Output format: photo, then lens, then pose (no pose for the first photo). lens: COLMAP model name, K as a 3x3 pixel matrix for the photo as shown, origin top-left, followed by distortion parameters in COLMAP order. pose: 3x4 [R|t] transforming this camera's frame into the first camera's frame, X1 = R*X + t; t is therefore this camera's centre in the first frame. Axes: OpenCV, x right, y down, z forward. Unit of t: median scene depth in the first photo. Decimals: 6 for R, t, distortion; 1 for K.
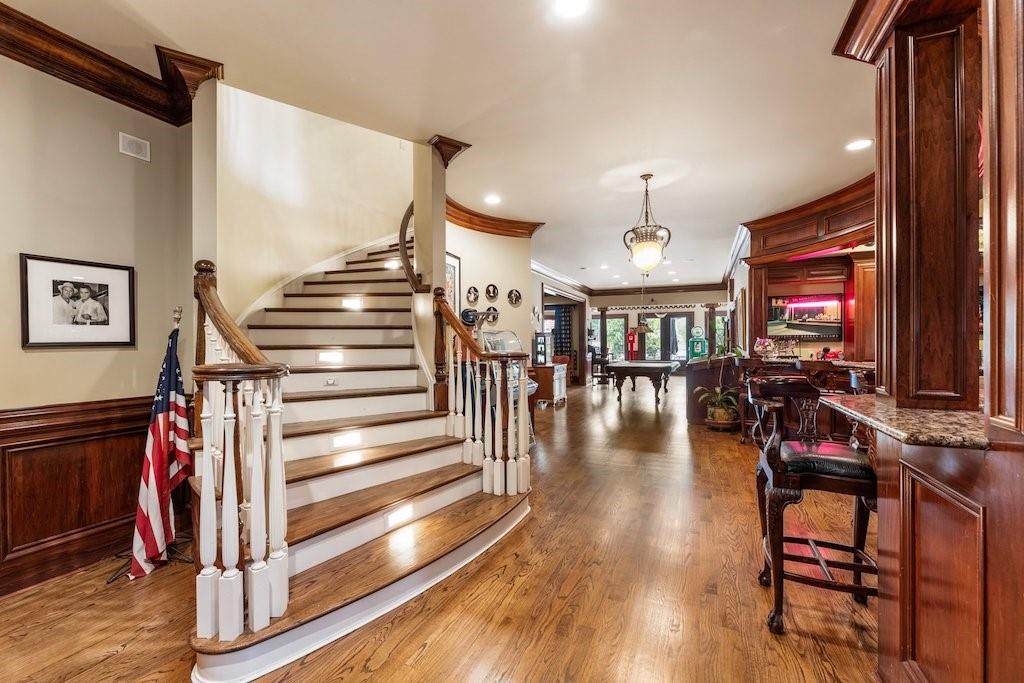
lens RADIAL K [[435.2, 0, 511.3], [0, 435.2, 341.4], [0, 0, 1]] dist [-0.001454, -0.000265]
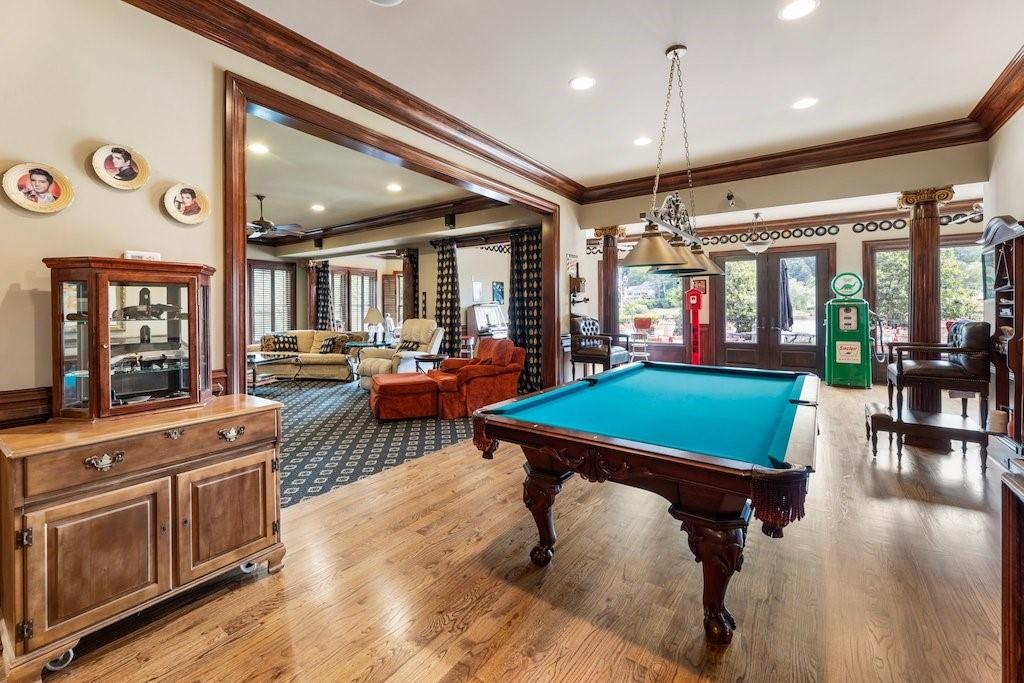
lens RADIAL K [[415.0, 0, 508.6], [0, 415.0, 306.3], [0, 0, 1]] dist [0.000410, -0.000211]
pose [[0.975909, 0.000319, -0.218176, 0.667769], [-0.000937, 0.999996, -0.002729, 0.006669], [0.218174, 0.002868, 0.975906, 1.877560]]
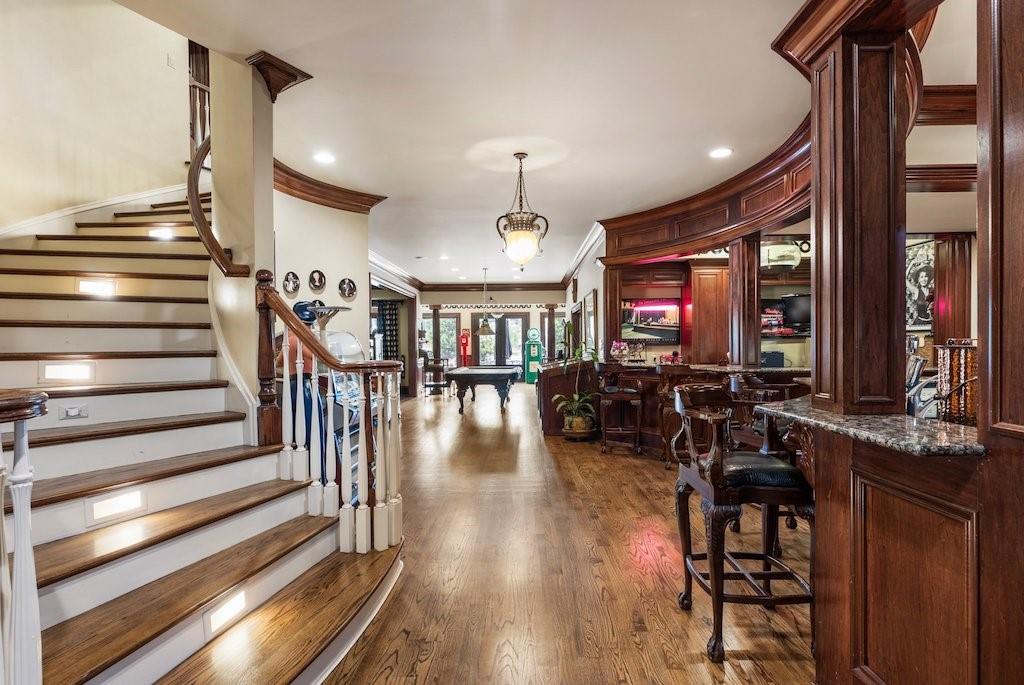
lens RADIAL K [[505.2, 0, 513.1], [0, 505.2, 346.6], [0, 0, 1]] dist [0.001453, 0.000144]
pose [[0.923990, -0.002217, 0.382410, -0.092426], [0.000304, 0.999987, 0.005063, -0.003528], [-0.382416, -0.004562, 0.923979, 0.077967]]
